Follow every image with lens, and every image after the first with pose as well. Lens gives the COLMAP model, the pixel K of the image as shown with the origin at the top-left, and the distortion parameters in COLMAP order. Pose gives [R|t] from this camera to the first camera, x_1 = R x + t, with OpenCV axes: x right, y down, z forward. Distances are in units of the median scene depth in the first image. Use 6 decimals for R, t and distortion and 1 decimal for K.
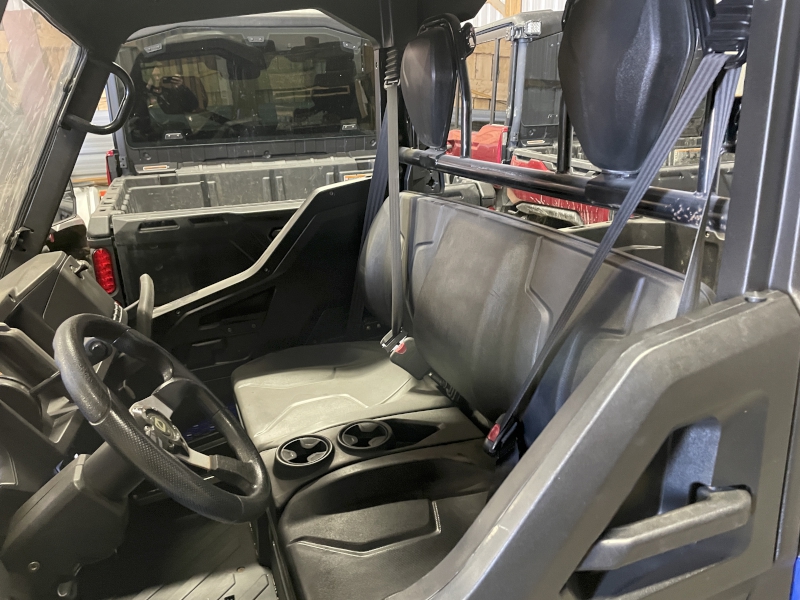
lens RADIAL K [[602.7, 0, 394.6], [0, 602.7, 296.4], [0, 0, 1]] dist [0.092416, -0.113792]
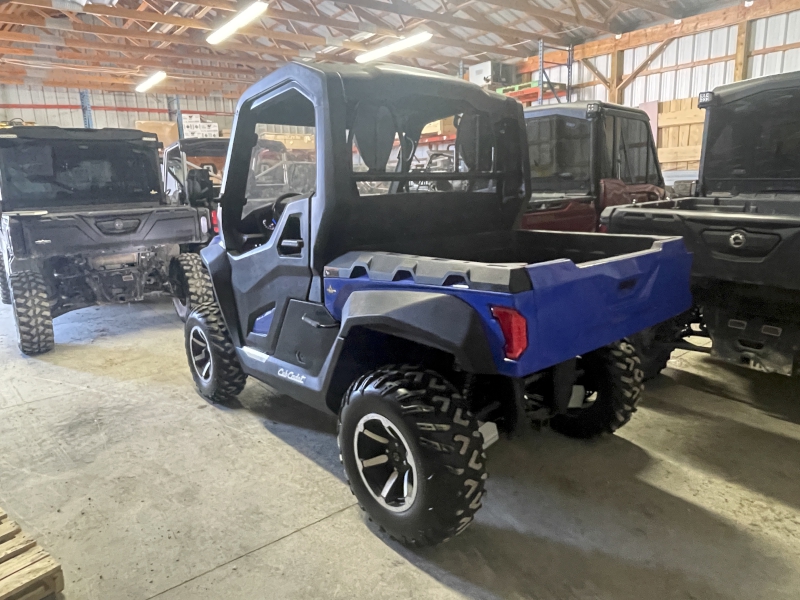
lens RADIAL K [[525.1, 0, 400.0], [0, 525.1, 300.0], [0, 0, 1]] dist [0.000220, 0.001045]
pose [[0.341085, 0.238856, -0.909180, 1.194975], [-0.292476, 0.946140, 0.138841, -0.042351], [0.893375, 0.218556, 0.392574, 0.179797]]
